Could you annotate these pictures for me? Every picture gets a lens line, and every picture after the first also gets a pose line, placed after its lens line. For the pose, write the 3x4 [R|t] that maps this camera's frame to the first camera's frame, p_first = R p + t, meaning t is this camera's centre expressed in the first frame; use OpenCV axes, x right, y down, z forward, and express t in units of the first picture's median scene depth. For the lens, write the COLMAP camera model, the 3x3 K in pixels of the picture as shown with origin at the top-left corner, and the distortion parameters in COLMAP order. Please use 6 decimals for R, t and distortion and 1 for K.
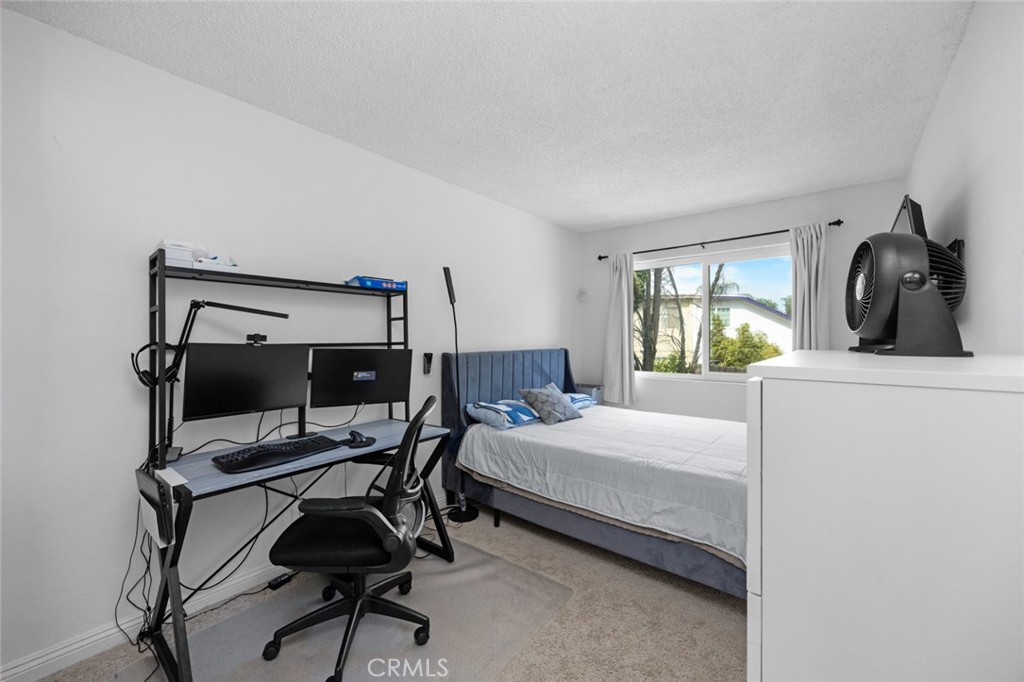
lens RADIAL K [[401.7, 0, 513.1], [0, 401.7, 335.4], [0, 0, 1]] dist [0.000314, 0.000004]
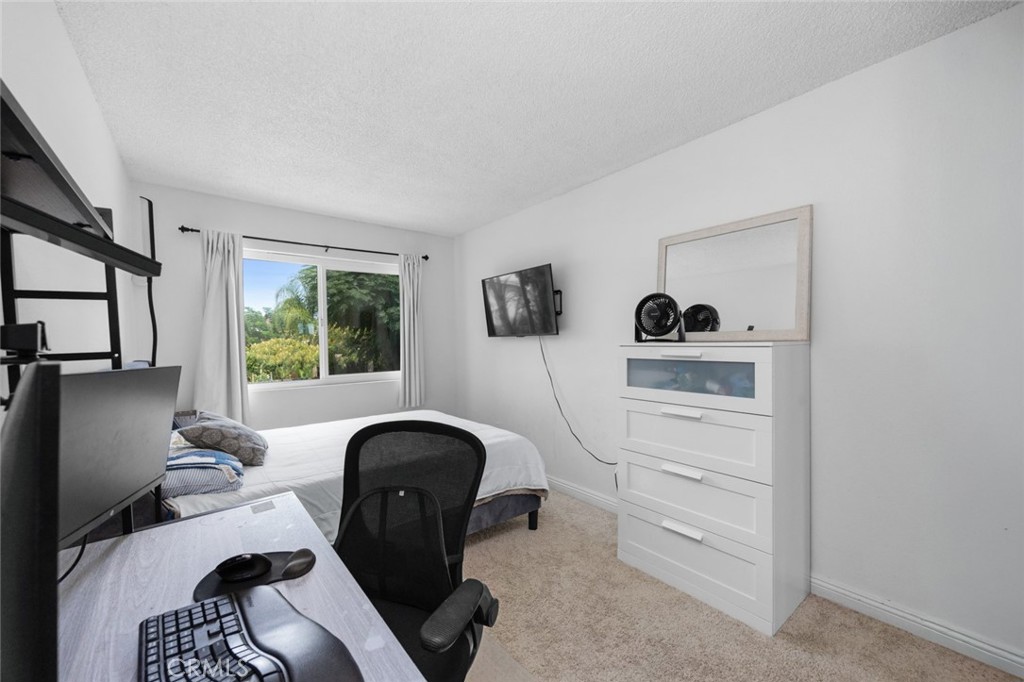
lens RADIAL K [[401.7, 0, 513.0], [0, 401.7, 347.1], [0, 0, 1]] dist [0.000314, 0.000004]
pose [[0.203888, -0.021806, 0.978751, -0.458368], [0.009875, 0.999747, 0.020216, 0.004655], [-0.978944, 0.005543, 0.204051, 0.386511]]
